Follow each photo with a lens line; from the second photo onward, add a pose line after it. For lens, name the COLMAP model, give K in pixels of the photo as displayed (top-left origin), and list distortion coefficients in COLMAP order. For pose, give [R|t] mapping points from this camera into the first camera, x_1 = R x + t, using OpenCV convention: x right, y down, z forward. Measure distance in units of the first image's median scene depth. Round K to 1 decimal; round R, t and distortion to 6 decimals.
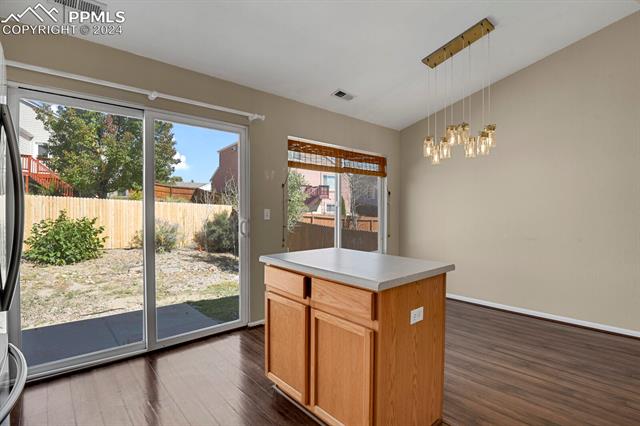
lens RADIAL K [[313.2, 0, 323.1], [0, 313.2, 214.5], [0, 0, 1]] dist [-0.027389, -0.001756]
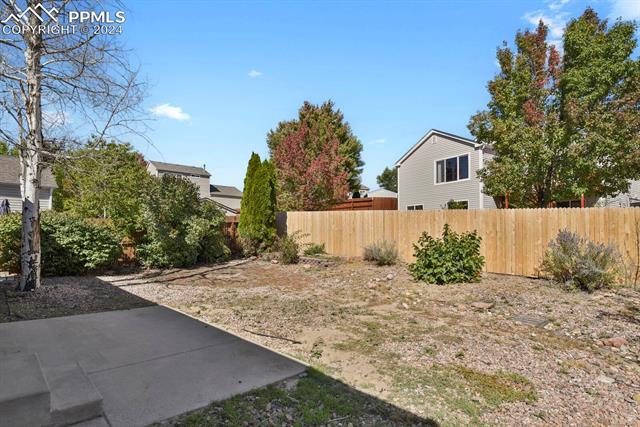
lens RADIAL K [[331.3, 0, 327.9], [0, 331.3, 214.8], [0, 0, 1]] dist [-0.003207, -0.000721]
pose [[0.079118, -0.063013, -0.994872, 0.257839], [-0.016486, 0.997781, -0.064509, 0.081895], [0.996729, 0.021506, 0.077904, 1.569623]]
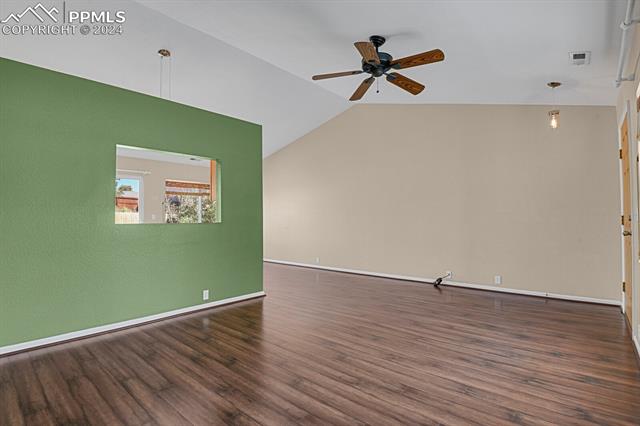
lens RADIAL K [[313.2, 0, 323.1], [0, 313.2, 214.5], [0, 0, 1]] dist [-0.027389, -0.001756]
pose [[0.992375, -0.010182, 0.122835, 0.658655], [0.013123, 0.999646, -0.023155, 0.041022], [-0.122555, 0.024590, 0.992157, -1.146552]]
